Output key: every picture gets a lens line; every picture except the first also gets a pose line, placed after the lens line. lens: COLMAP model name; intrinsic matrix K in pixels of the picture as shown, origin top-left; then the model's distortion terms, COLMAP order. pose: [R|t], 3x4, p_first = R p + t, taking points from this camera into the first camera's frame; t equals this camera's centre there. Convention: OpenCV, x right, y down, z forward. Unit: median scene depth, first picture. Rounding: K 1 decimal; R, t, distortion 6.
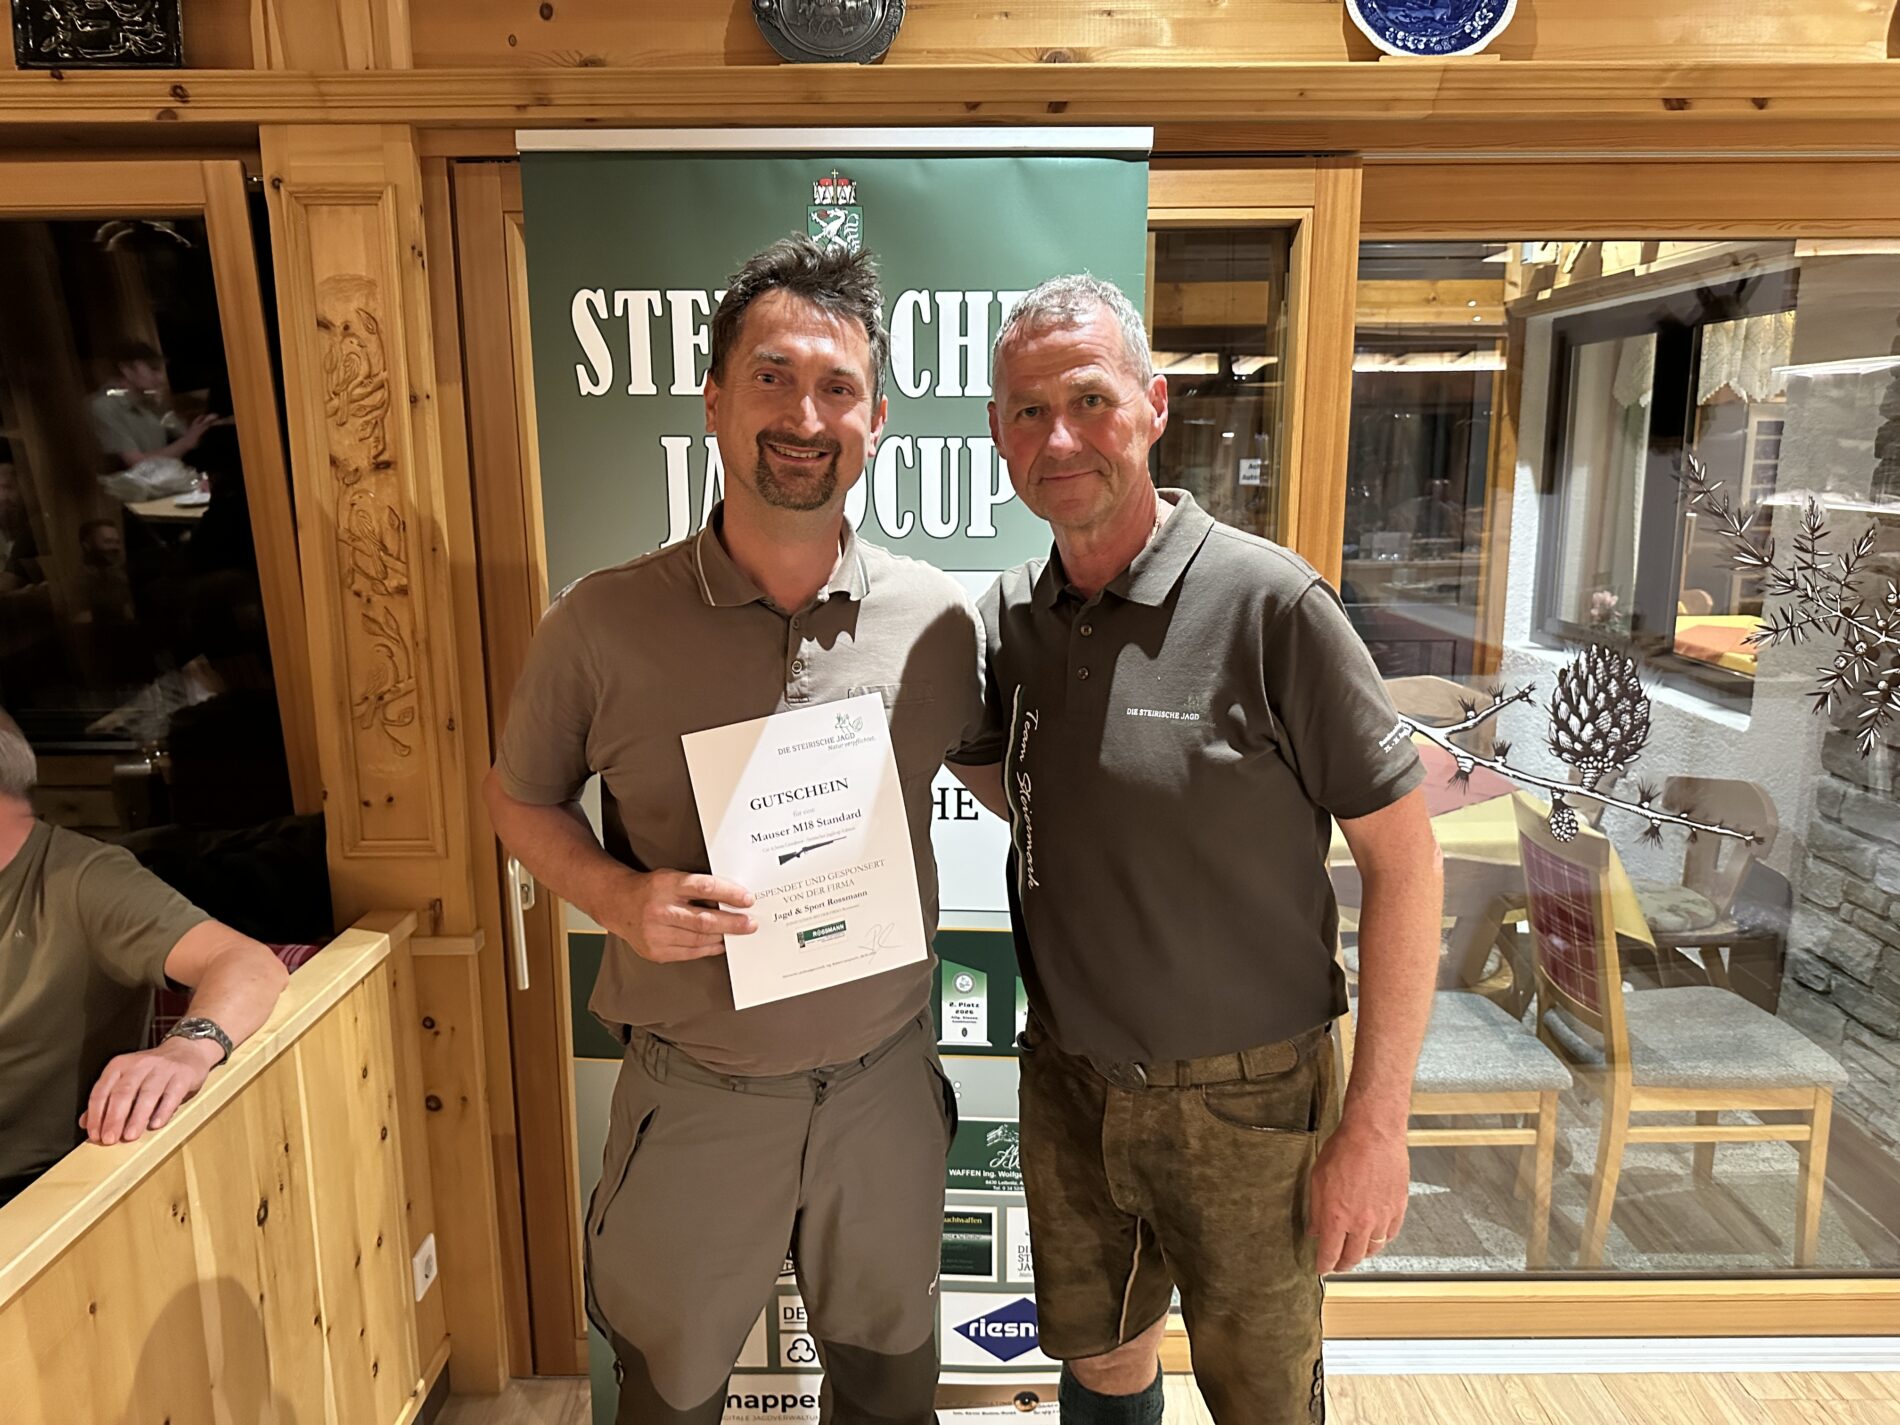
lens RADIAL K [[1375.4, 0, 941.4], [0, 1375.4, 705.4], [0, 0, 1]] dist [-0.007069, 0.000980]
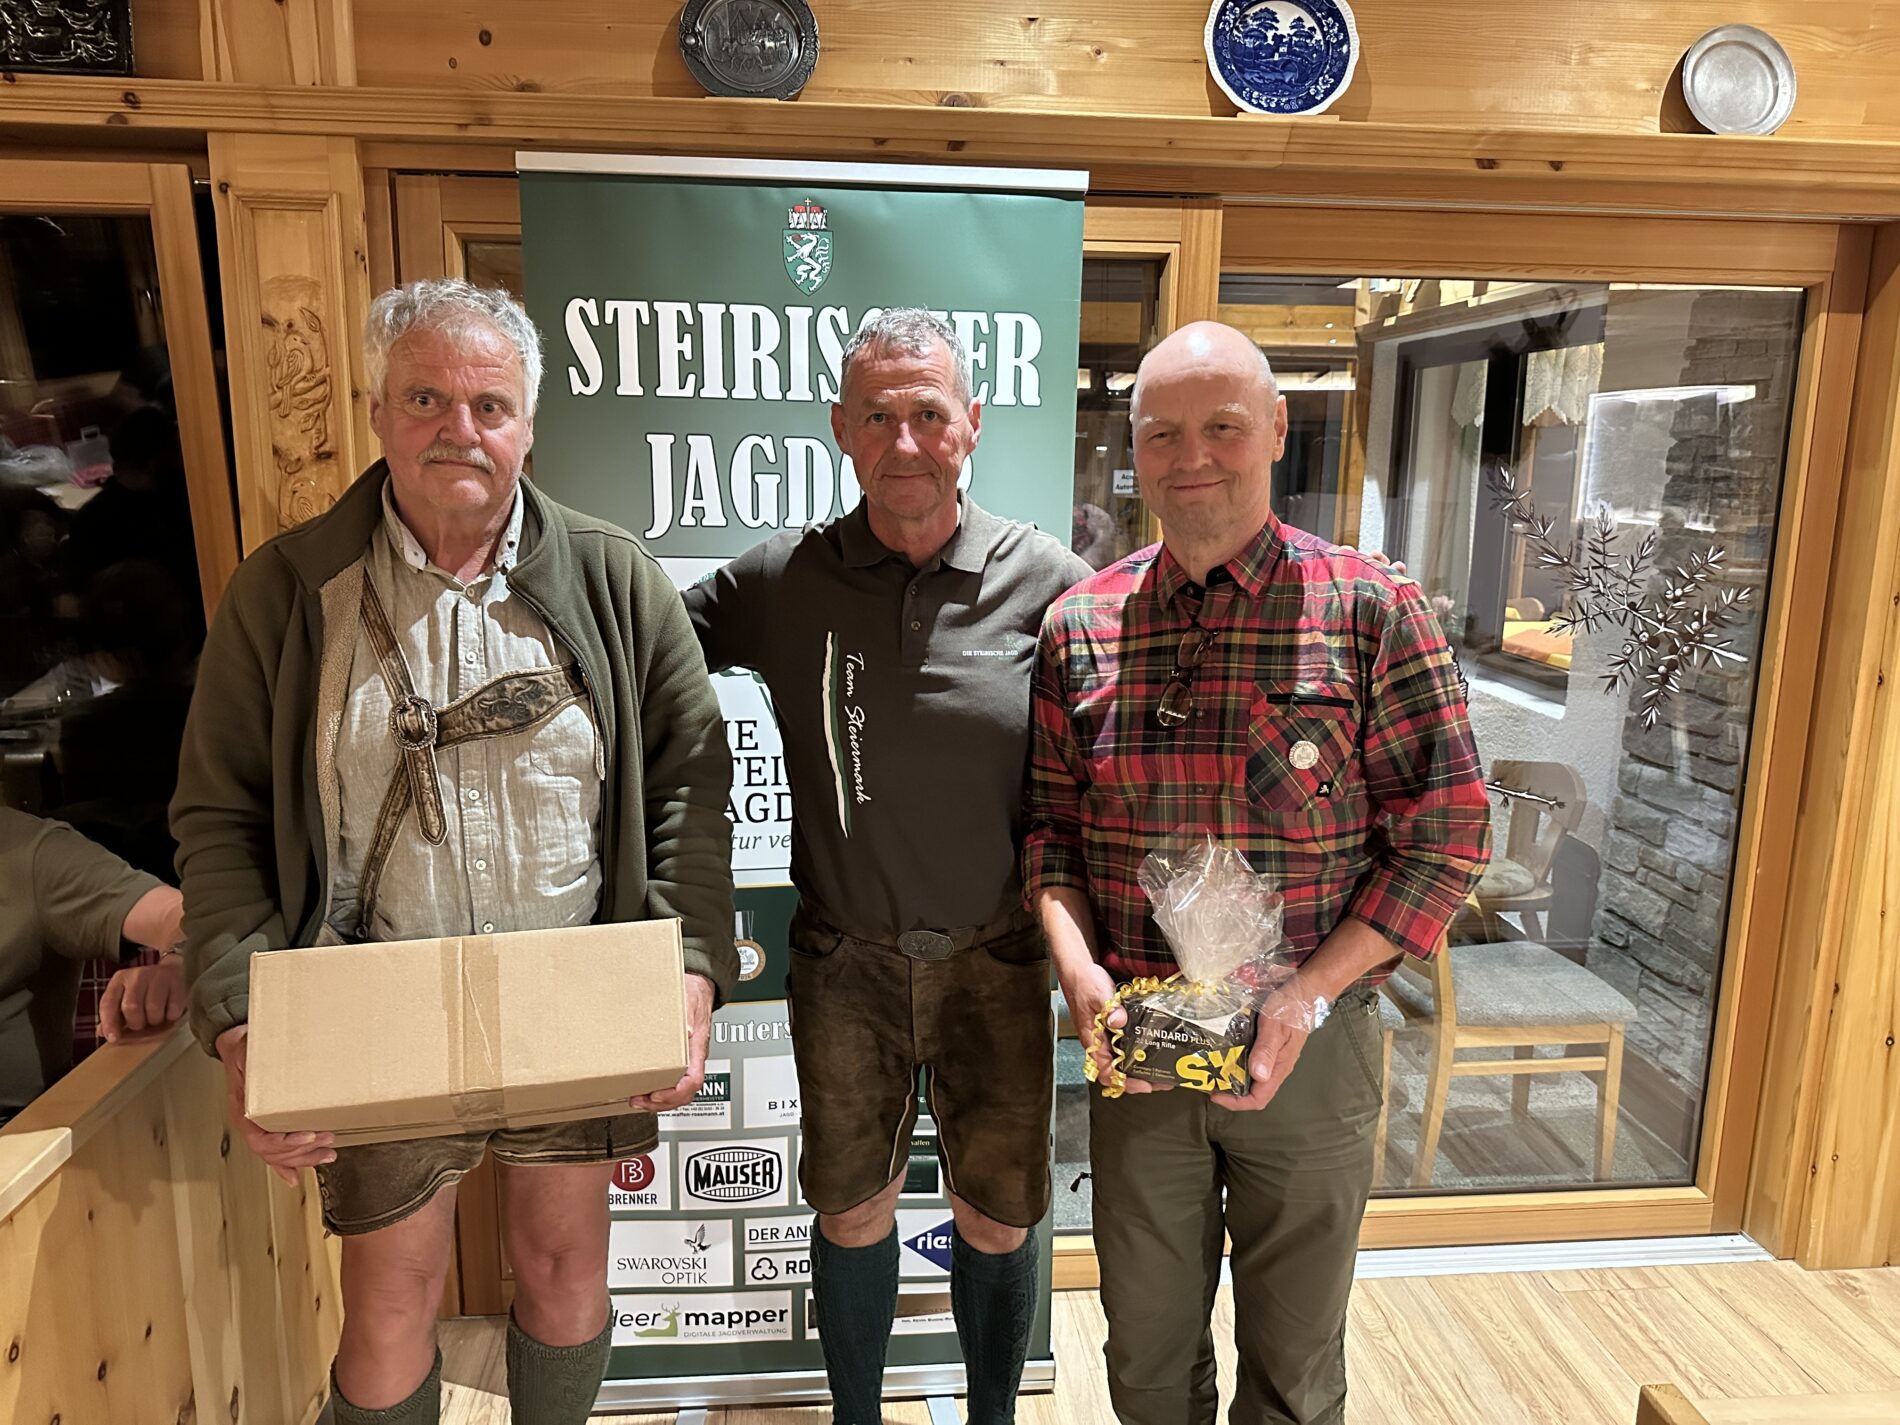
lens RADIAL K [[1367.0, 0, 947.3], [0, 1367.0, 715.6], [0, 0, 1]] dist [0.001103, -0.005532]
pose [[0.995483, 0.000128, 0.094937, -0.026260], [-0.000307, 0.999998, 0.001868, 0.024501], [-0.094937, -0.001889, 0.995482, -0.100721]]
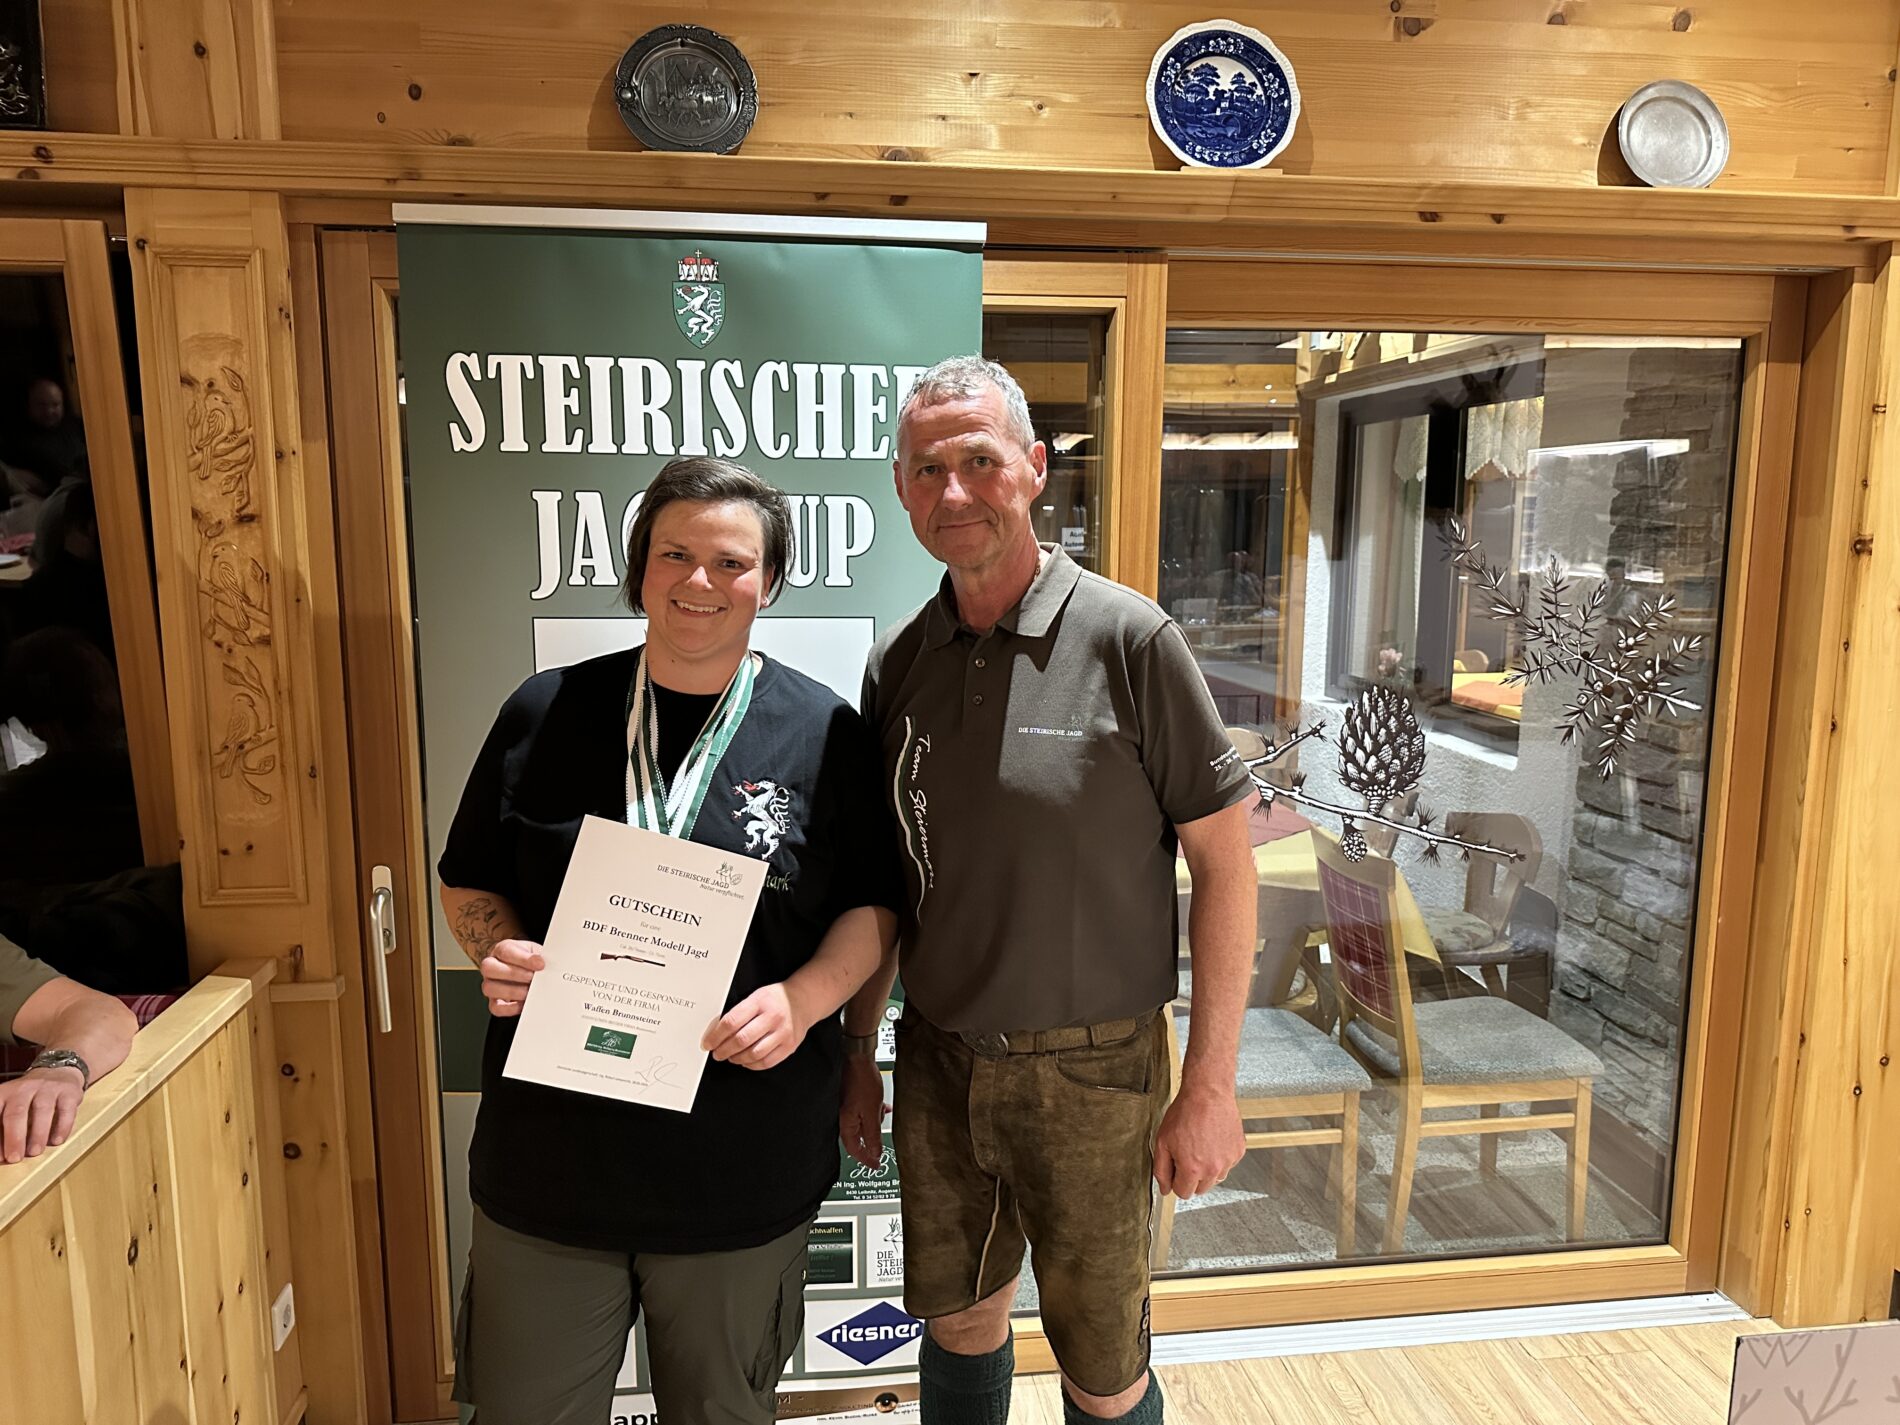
lens RADIAL K [[1367.4, 0, 945.8], [0, 1367.4, 719.4], [0, 0, 1]] dist [0.006877, -0.013081]
pose [[0.991496, -0.011545, 0.129627, -0.023513], [0.016721, 0.999103, -0.038913, 0.023168], [-0.129062, 0.040750, 0.990799, -0.072127]]
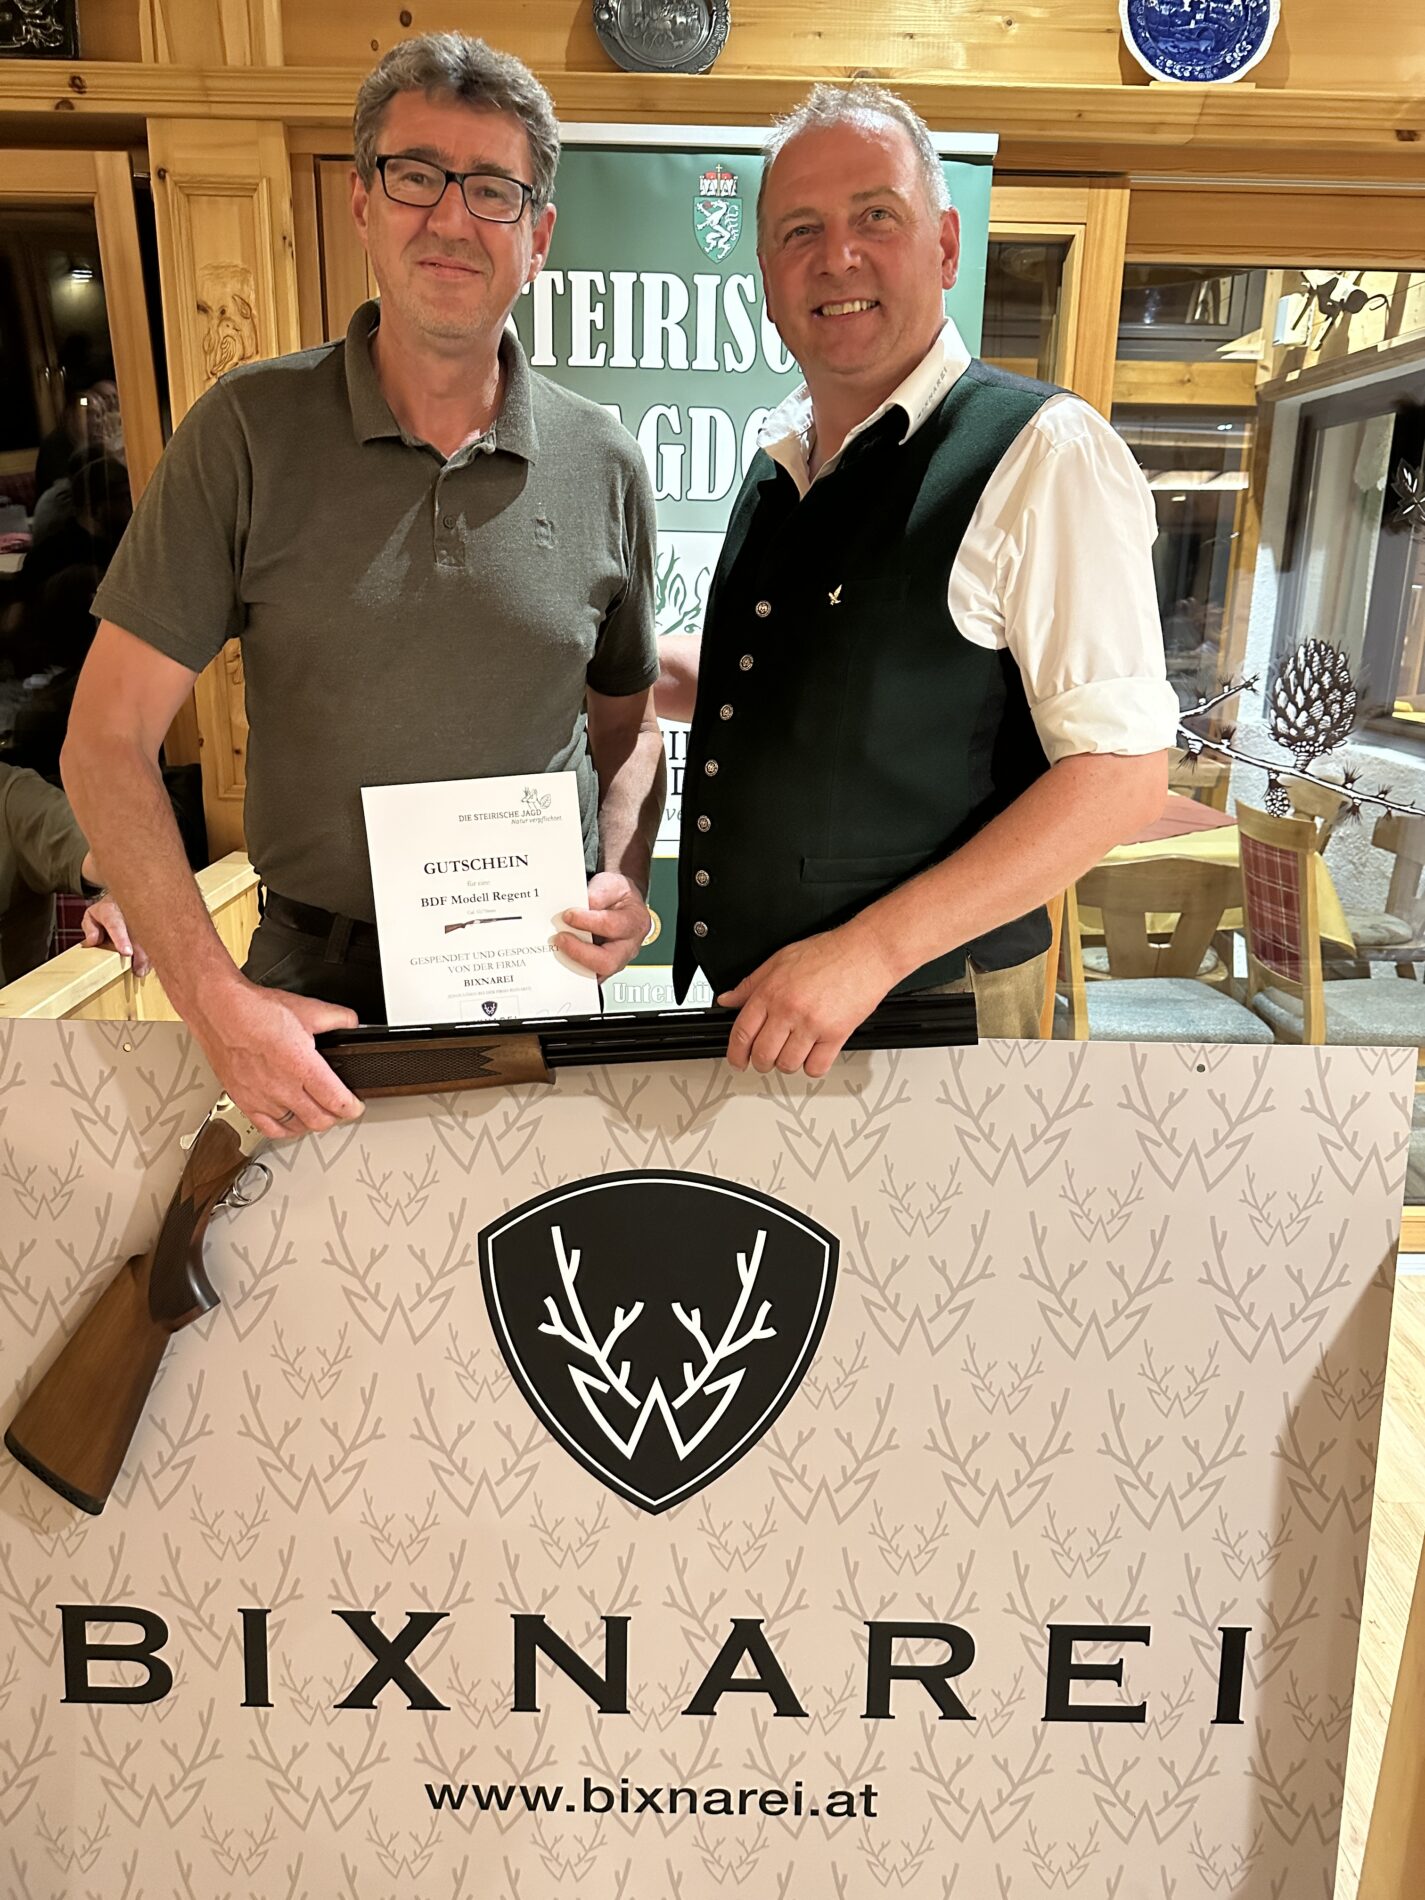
lens RADIAL K [[1351.3, 0, 712.5], [0, 1351.3, 950.0], [0, 0, 1]] dist [-0.008709, -0.000662]
pose [[0.999635, 0.018581, 0.019608, -0.044353], [-0.020177, 0.996207, 0.084638, 0.139070], [-0.017961, -0.085002, 0.996219, -0.143144]]
